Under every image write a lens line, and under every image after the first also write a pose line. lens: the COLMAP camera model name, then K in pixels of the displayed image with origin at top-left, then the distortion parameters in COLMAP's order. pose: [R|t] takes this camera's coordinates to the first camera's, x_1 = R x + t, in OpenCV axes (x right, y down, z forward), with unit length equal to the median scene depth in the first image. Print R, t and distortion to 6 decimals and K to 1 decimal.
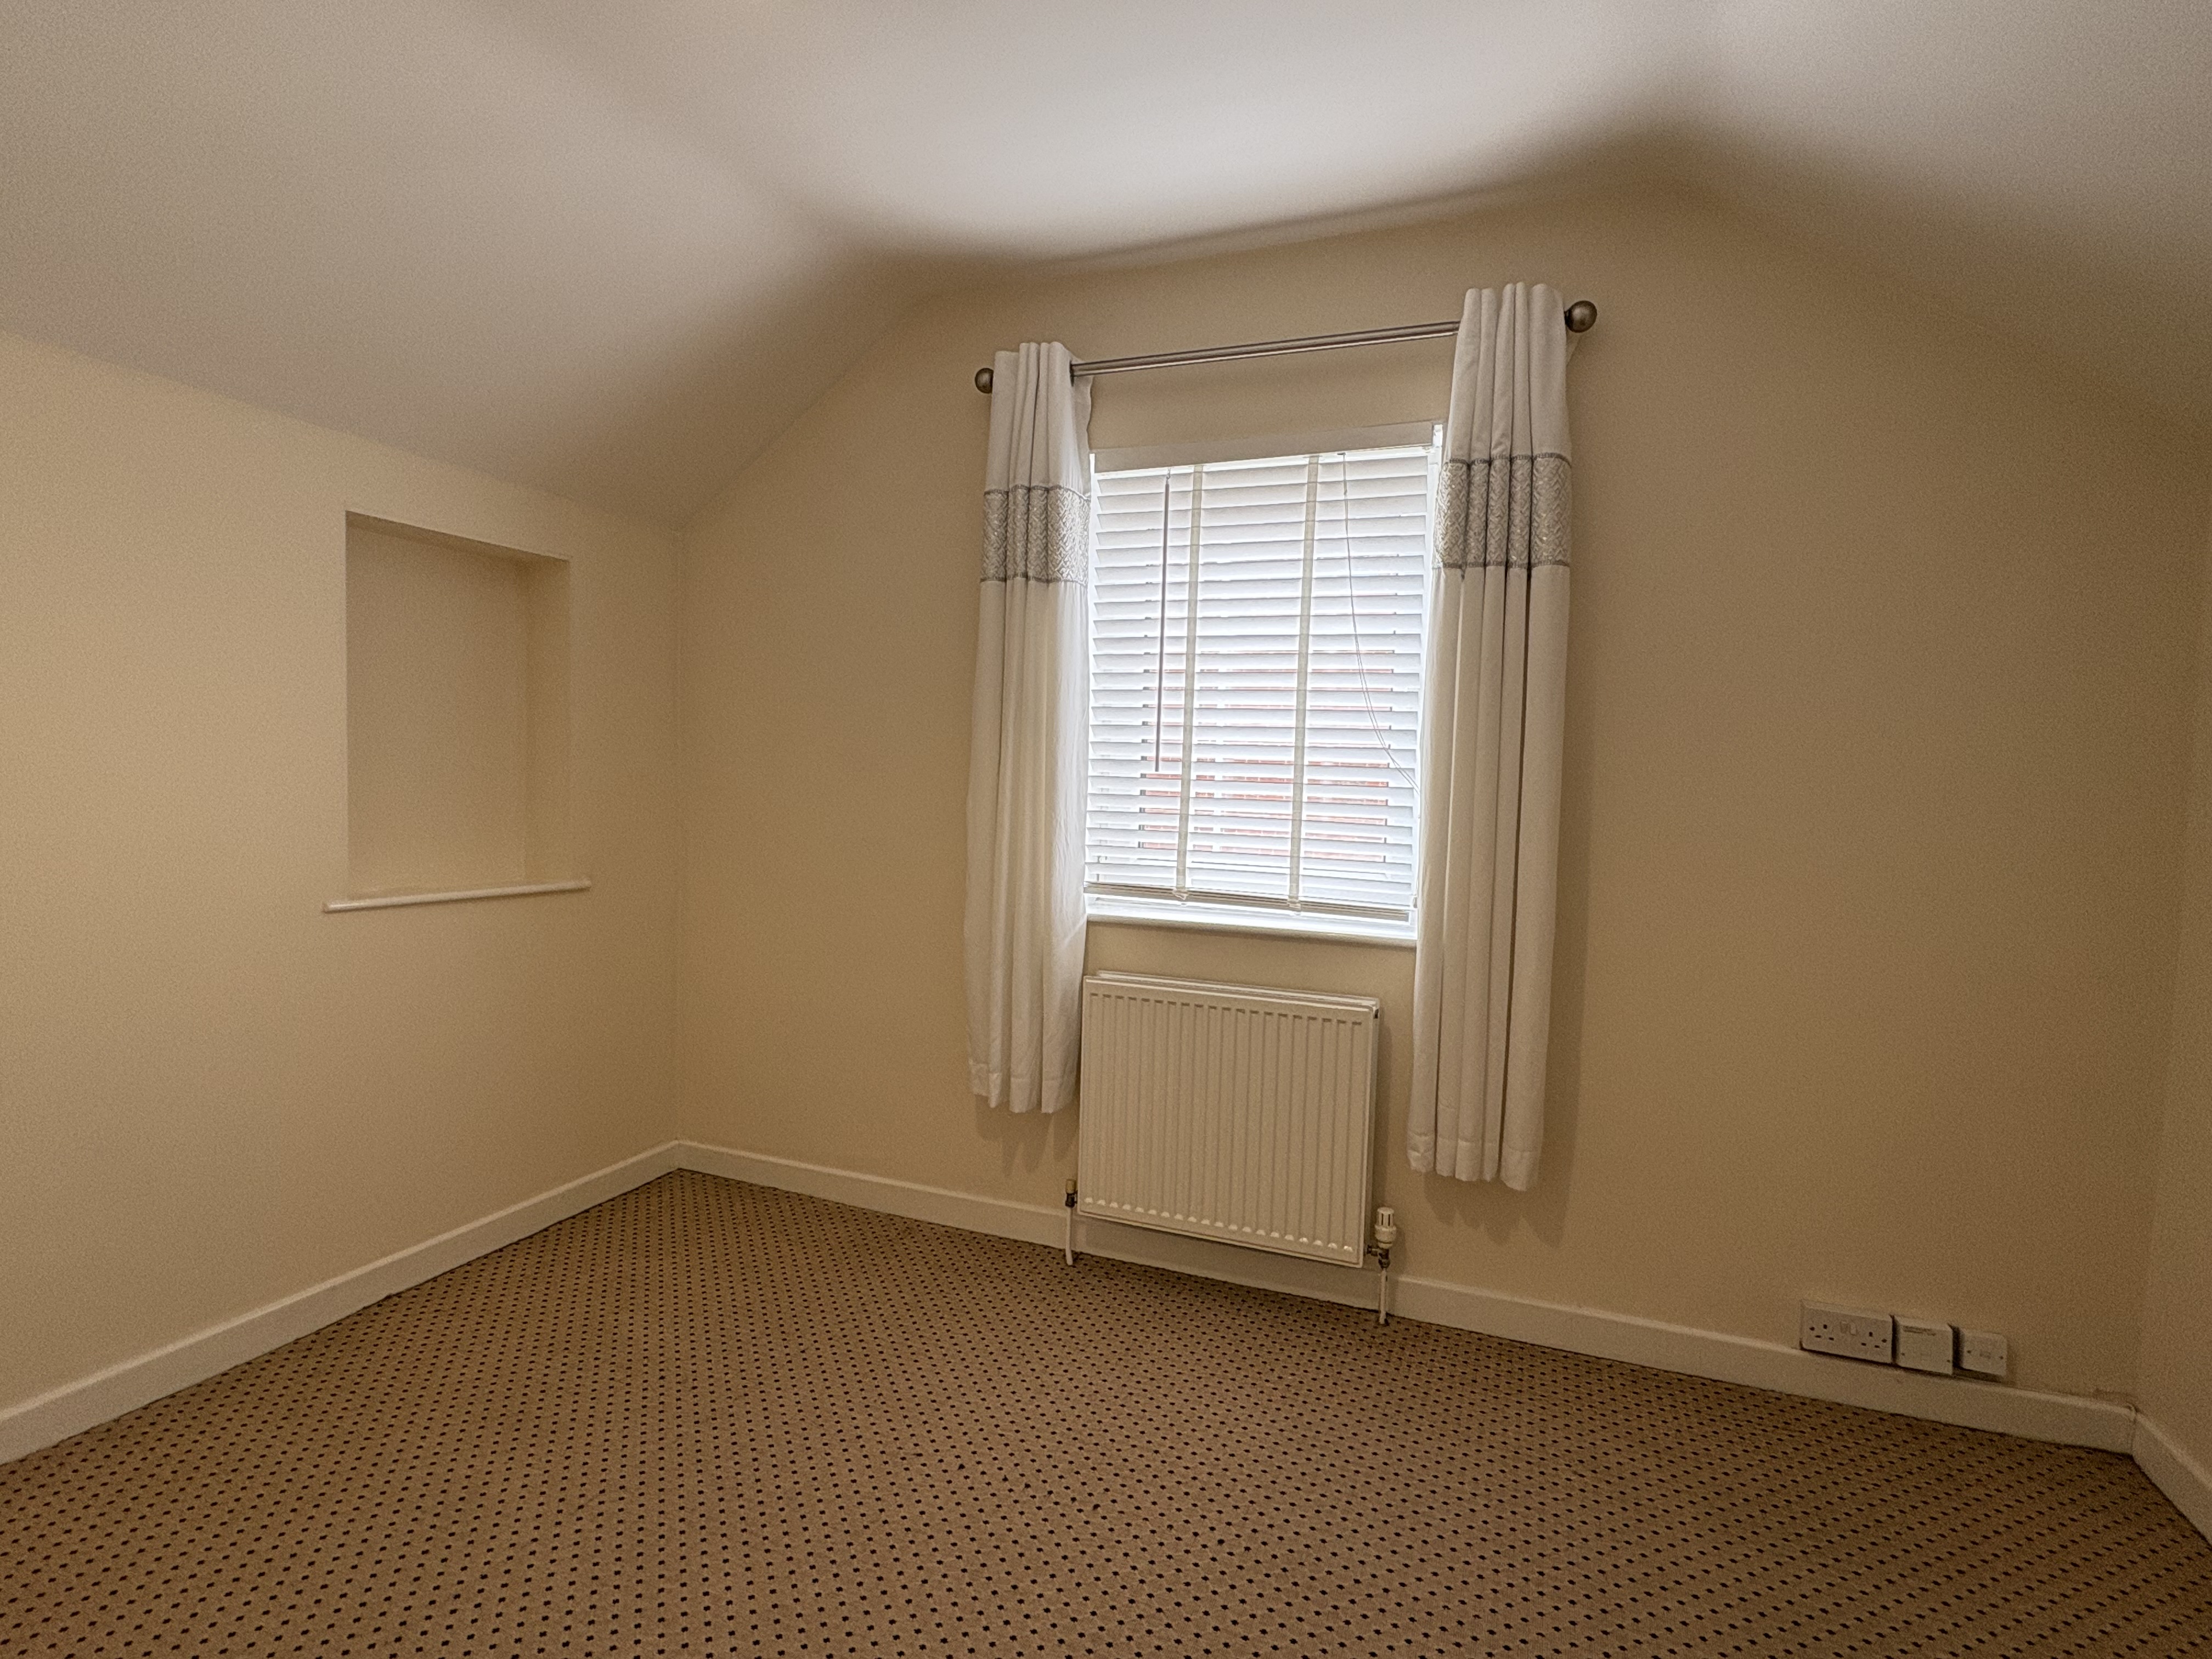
lens RADIAL K [[1083.8, 0, 1106.9], [0, 1083.8, 826.1], [0, 0, 1]] dist [-0.005338, 0.003037]
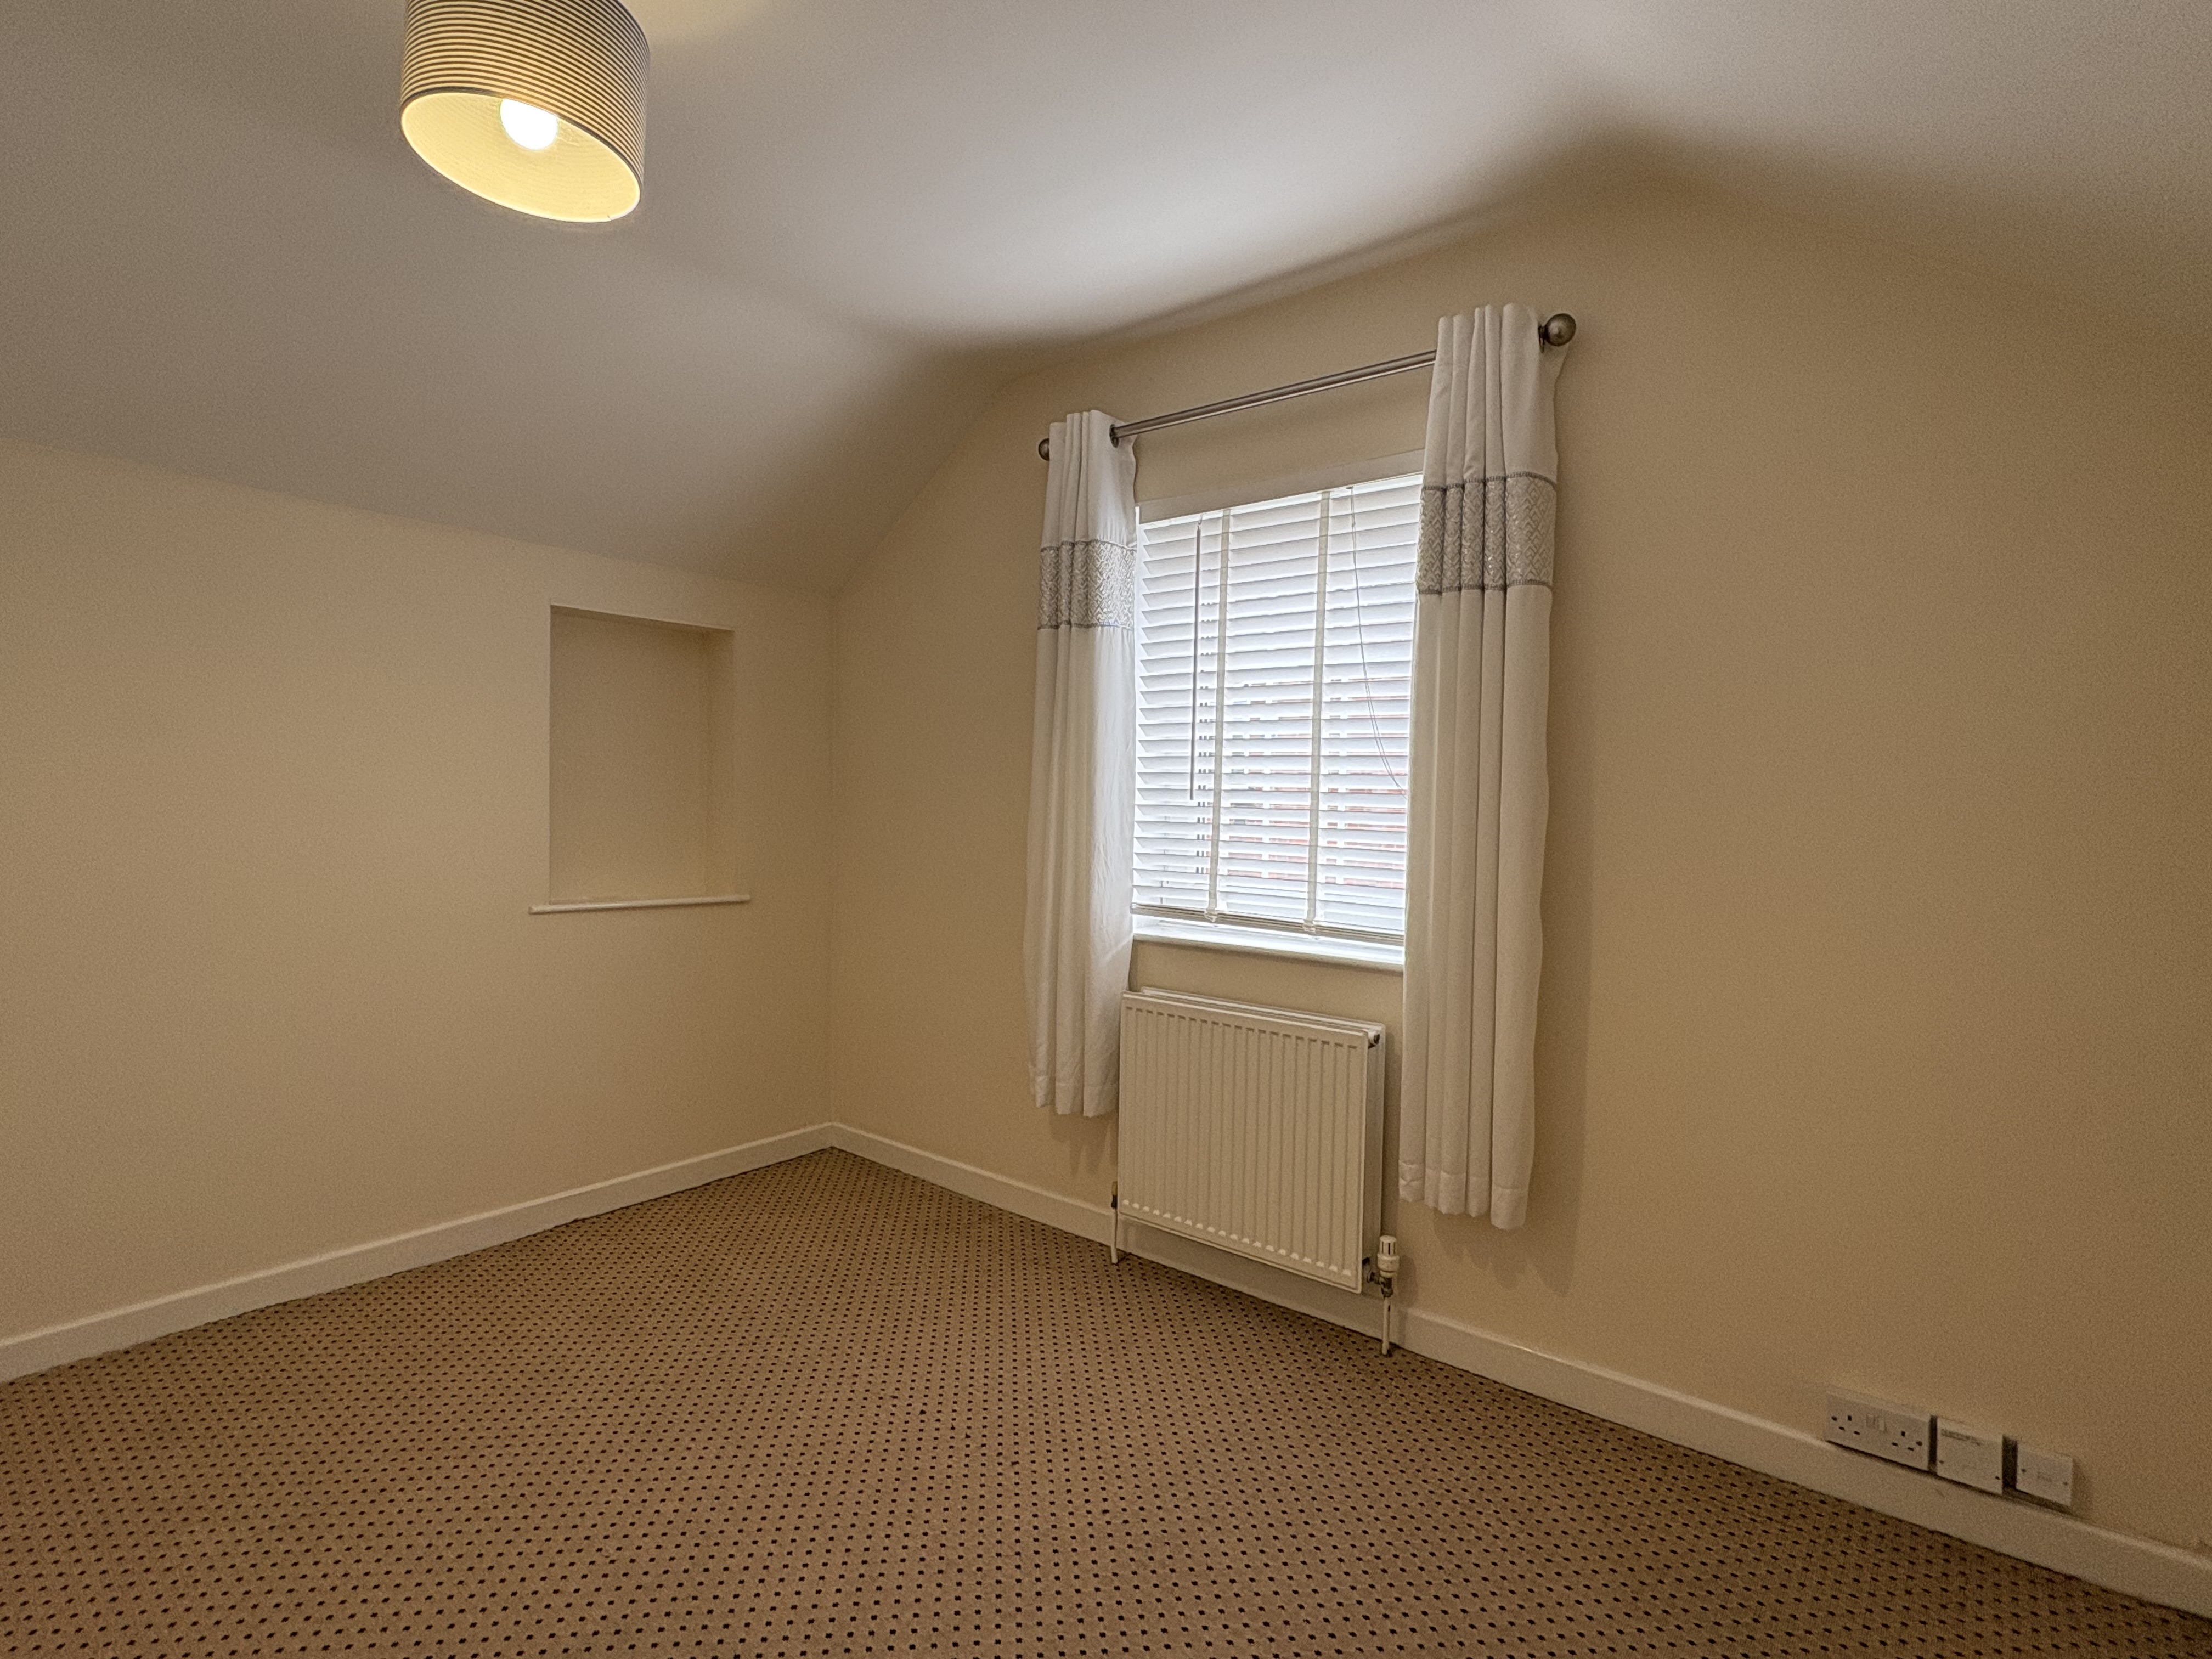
lens RADIAL K [[1083.8, 0, 1110.2], [0, 1083.8, 828.5], [0, 0, 1]] dist [-0.005338, 0.003037]
pose [[0.955793, 0.000022, -0.294039, 0.297625], [-0.008659, 0.999568, -0.028070, 0.008533], [0.293911, 0.029376, 0.955381, -0.034143]]
